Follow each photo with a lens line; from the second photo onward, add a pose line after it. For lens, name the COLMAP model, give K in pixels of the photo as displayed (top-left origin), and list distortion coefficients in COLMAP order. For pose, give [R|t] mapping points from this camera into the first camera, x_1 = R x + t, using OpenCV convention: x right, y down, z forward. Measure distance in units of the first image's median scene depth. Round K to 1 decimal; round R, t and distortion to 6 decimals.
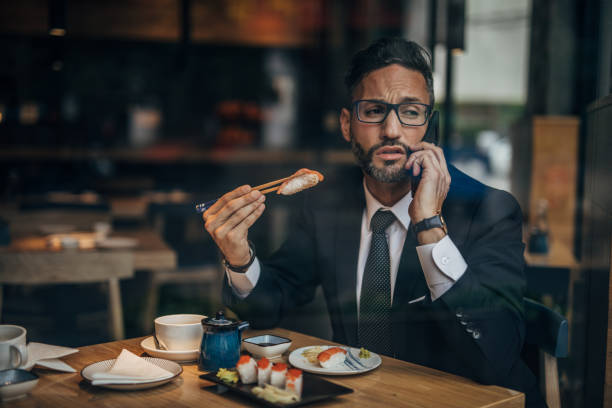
lens RADIAL K [[857.2, 0, 304.6], [0, 857.2, 203.8], [0, 0, 1]] dist [0.003330, 0.016464]
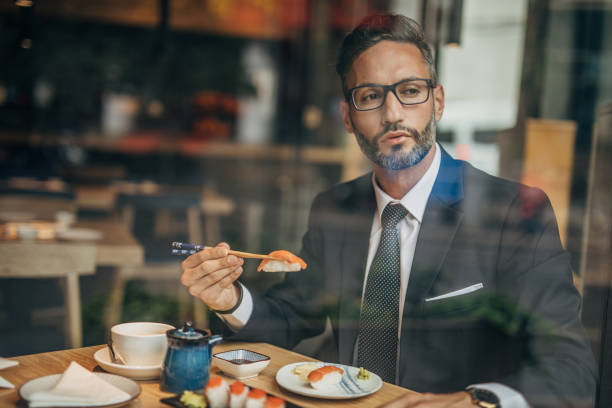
lens RADIAL K [[857.2, 0, 304.6], [0, 857.2, 203.8], [0, 0, 1]] dist [0.003330, 0.016464]
pose [[0.998565, 0.042994, 0.031915, -0.013912], [-0.043054, 0.999072, 0.001182, 0.001640], [-0.031835, -0.002554, 0.999490, 0.129720]]
